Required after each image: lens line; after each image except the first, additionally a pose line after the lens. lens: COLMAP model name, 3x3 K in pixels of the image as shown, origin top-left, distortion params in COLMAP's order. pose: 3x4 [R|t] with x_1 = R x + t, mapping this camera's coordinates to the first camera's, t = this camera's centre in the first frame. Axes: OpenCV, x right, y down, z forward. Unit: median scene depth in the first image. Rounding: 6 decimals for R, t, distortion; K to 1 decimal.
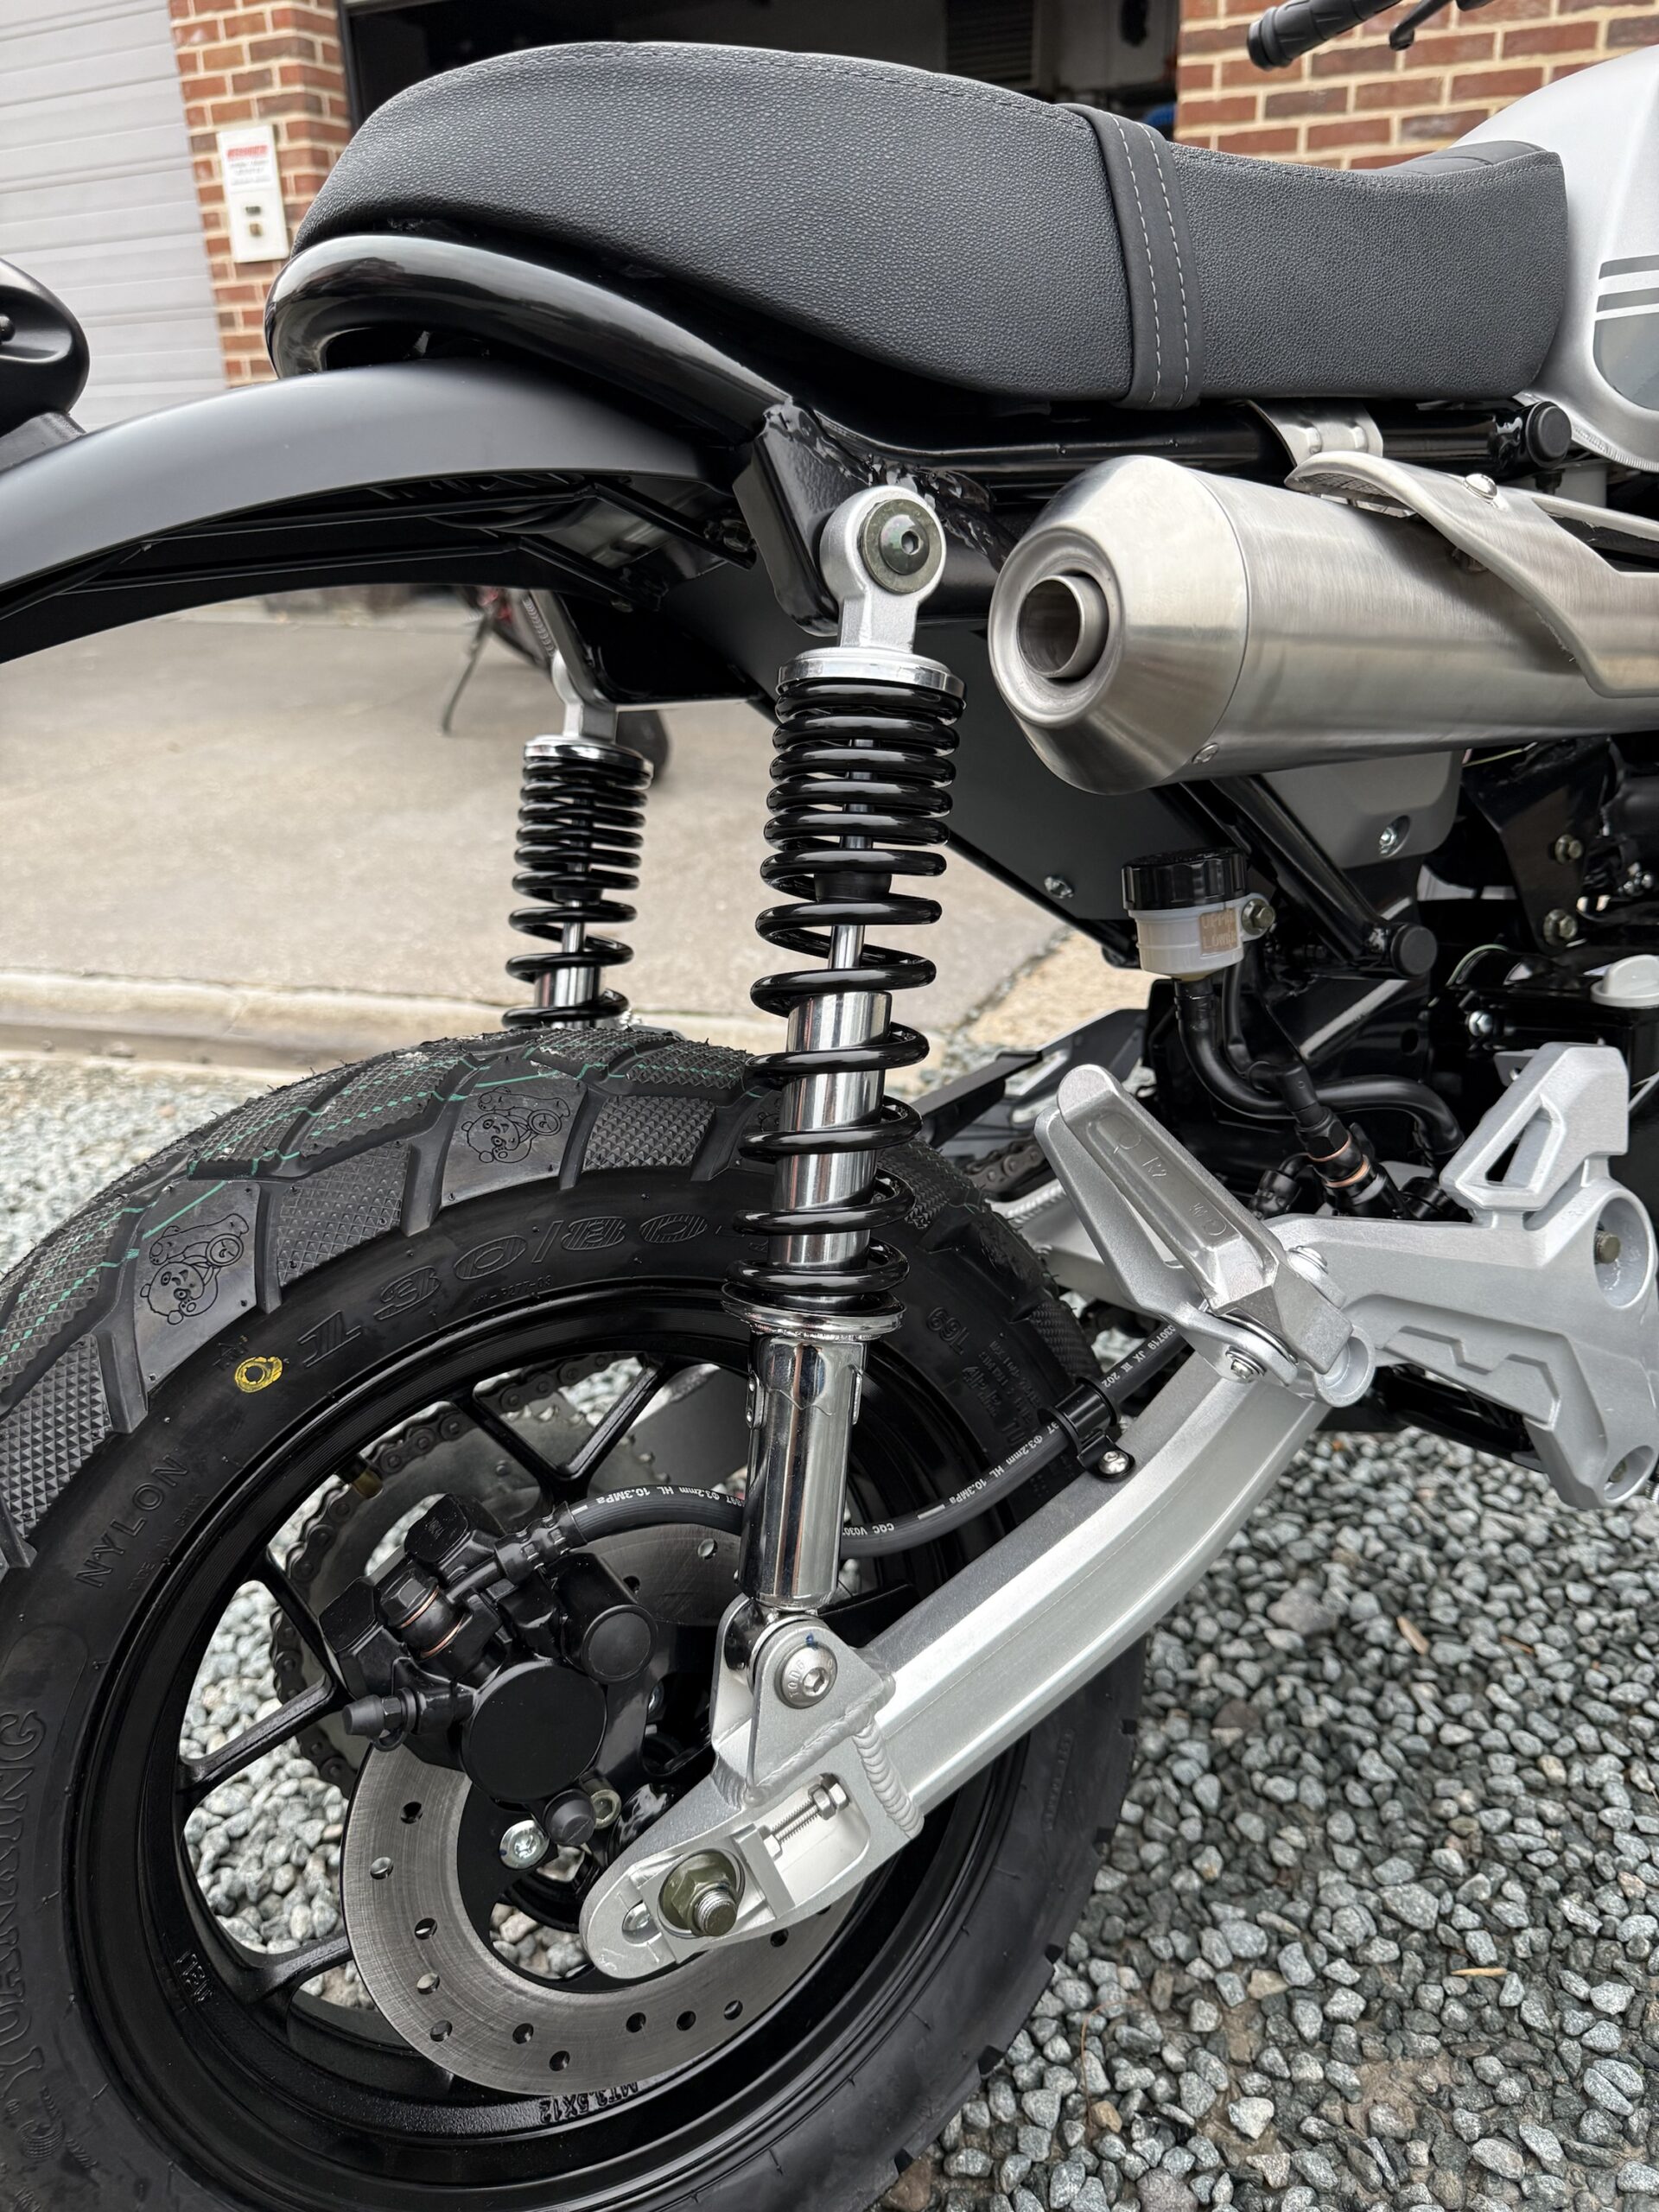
lens RADIAL K [[1616.5, 0, 775.2], [0, 1616.5, 1152.1], [0, 0, 1]] dist [-0.017109, -0.010943]
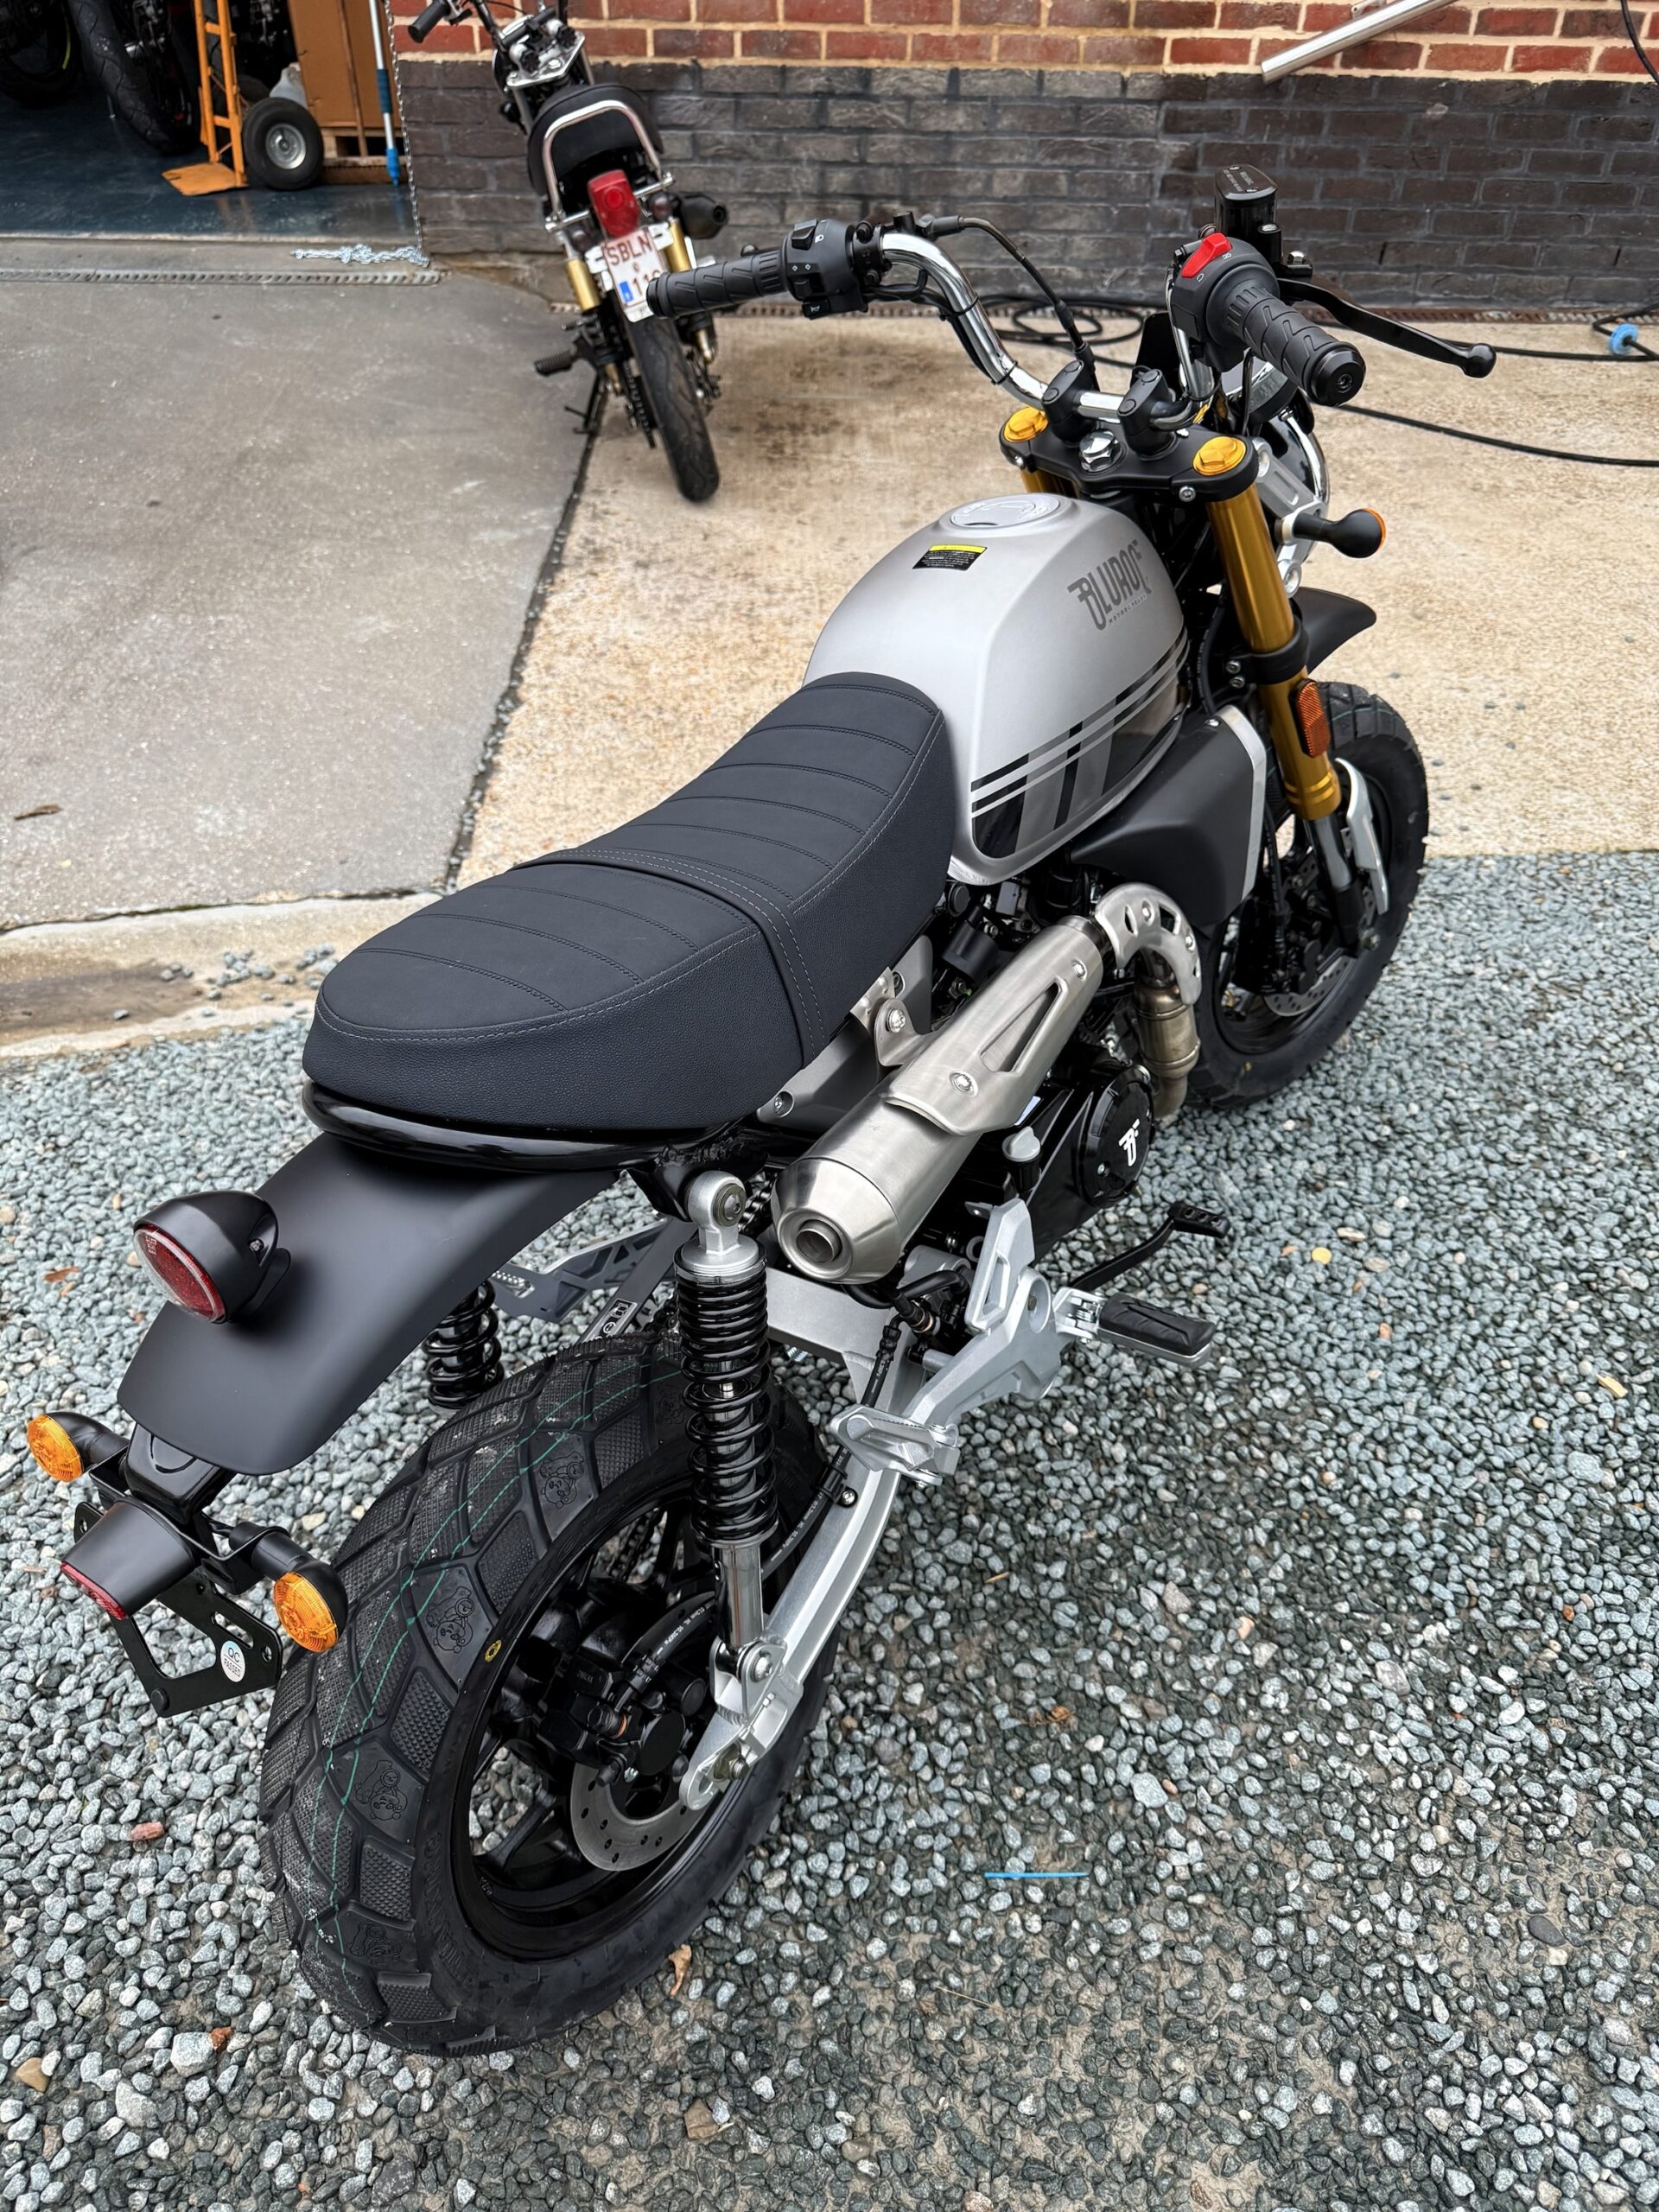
lens RADIAL K [[1616.5, 0, 819.9], [0, 1616.5, 1087.5], [0, 0, 1]] dist [-0.017109, -0.010943]
pose [[0.891017, -0.256522, 0.374547, -0.350063], [0.138719, 0.939434, 0.313403, -0.721732], [-0.432257, -0.227291, 0.872636, -0.510310]]
